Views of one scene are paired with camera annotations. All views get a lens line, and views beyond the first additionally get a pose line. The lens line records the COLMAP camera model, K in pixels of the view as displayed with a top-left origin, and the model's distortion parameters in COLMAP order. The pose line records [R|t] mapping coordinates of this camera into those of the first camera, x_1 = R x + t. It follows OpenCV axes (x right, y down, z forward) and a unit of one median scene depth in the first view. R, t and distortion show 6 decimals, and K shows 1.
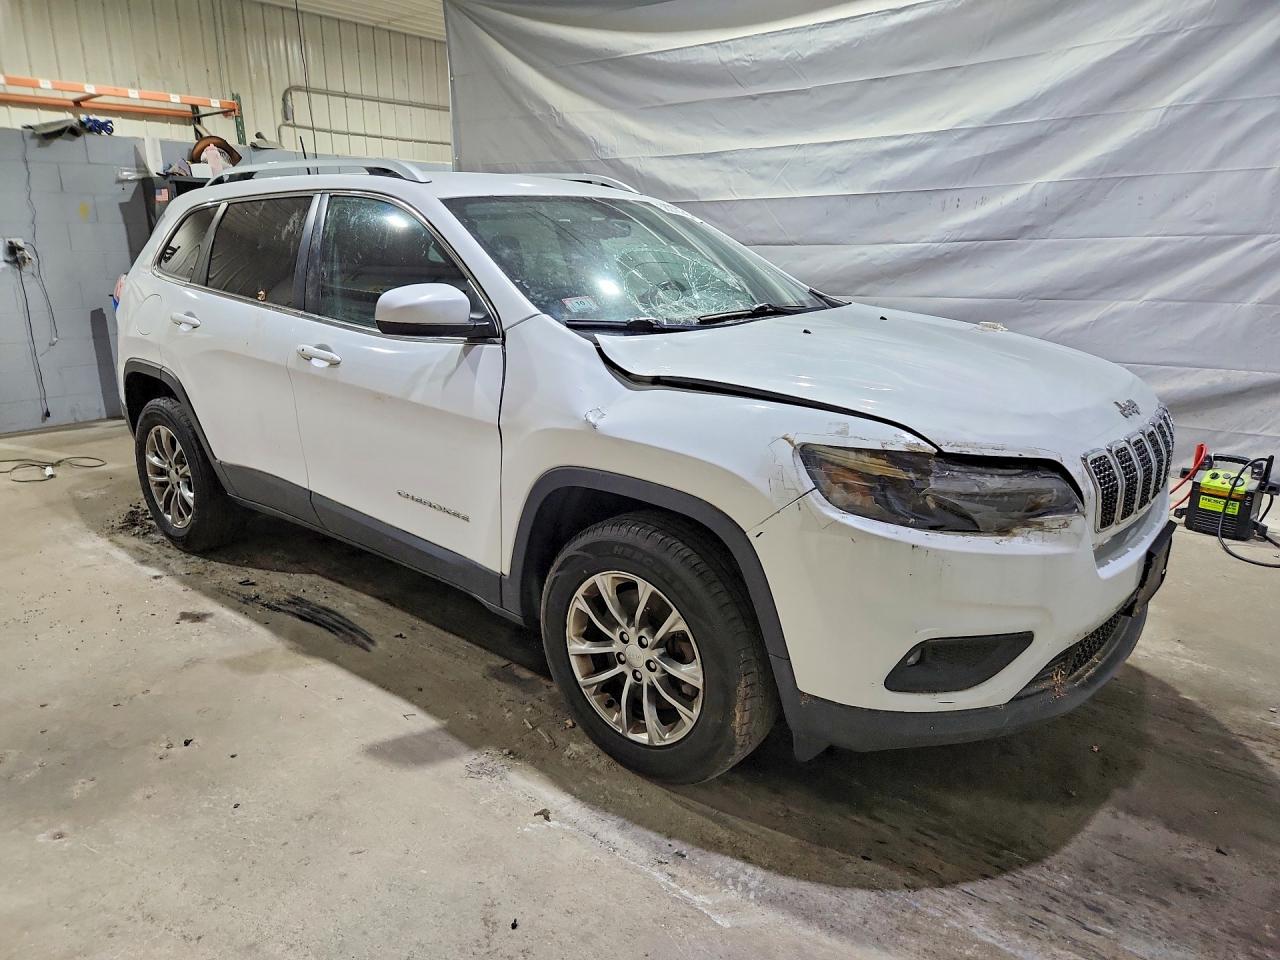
lens RADIAL K [[880.7, 0, 595.1], [0, 880.7, 481.0], [0, 0, 1]] dist [0.065737, -0.048959]
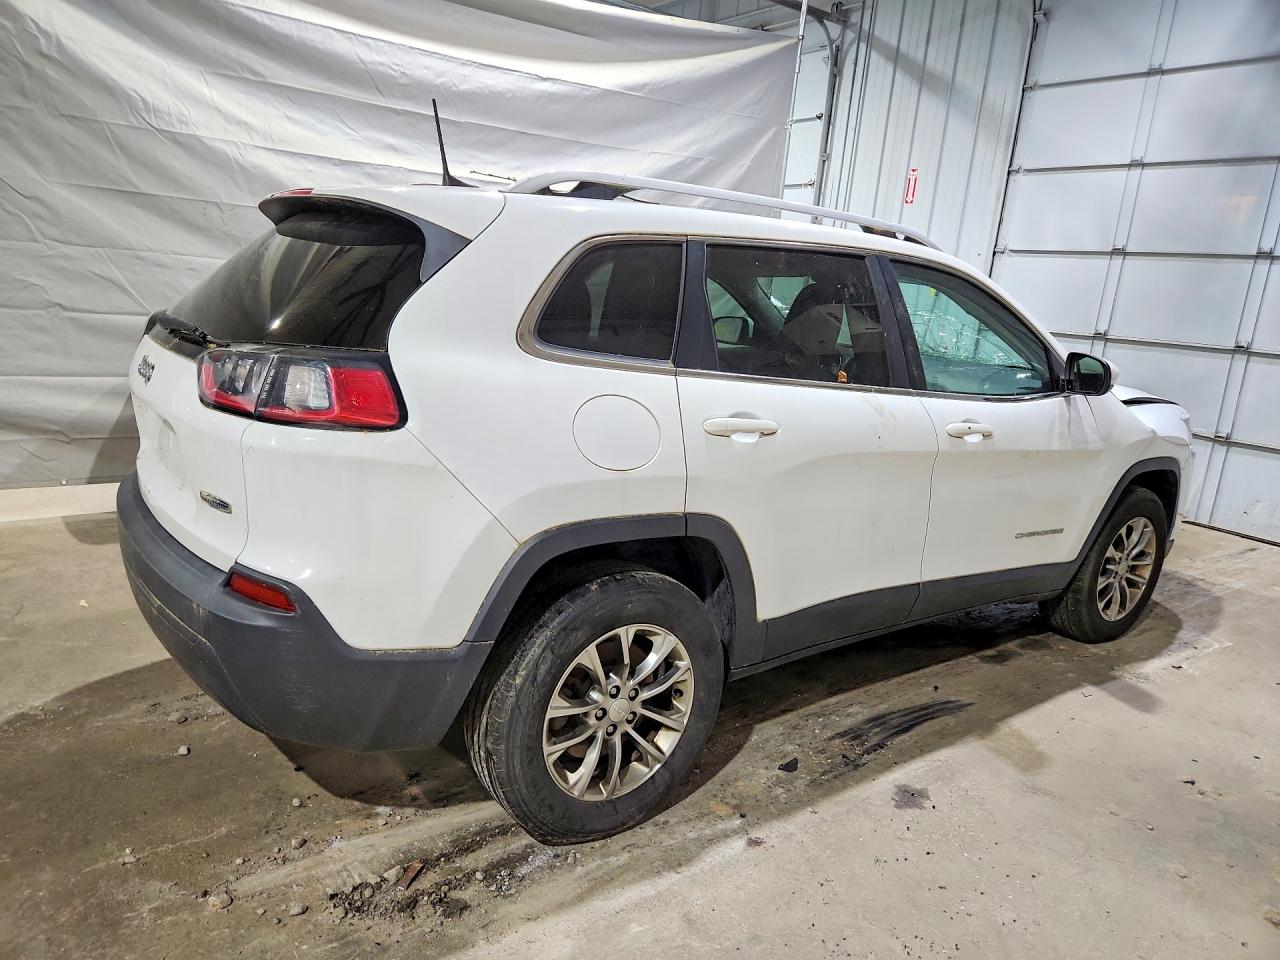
lens RADIAL K [[965.2, 0, 611.3], [0, 965.2, 453.6], [0, 0, 1]] dist [0.086899, -0.060841]
pose [[0.161130, -0.162414, 0.973478, -1.199668], [0.193889, 0.972354, 0.130134, -0.274557], [-0.967701, 0.167778, 0.188165, 0.999522]]
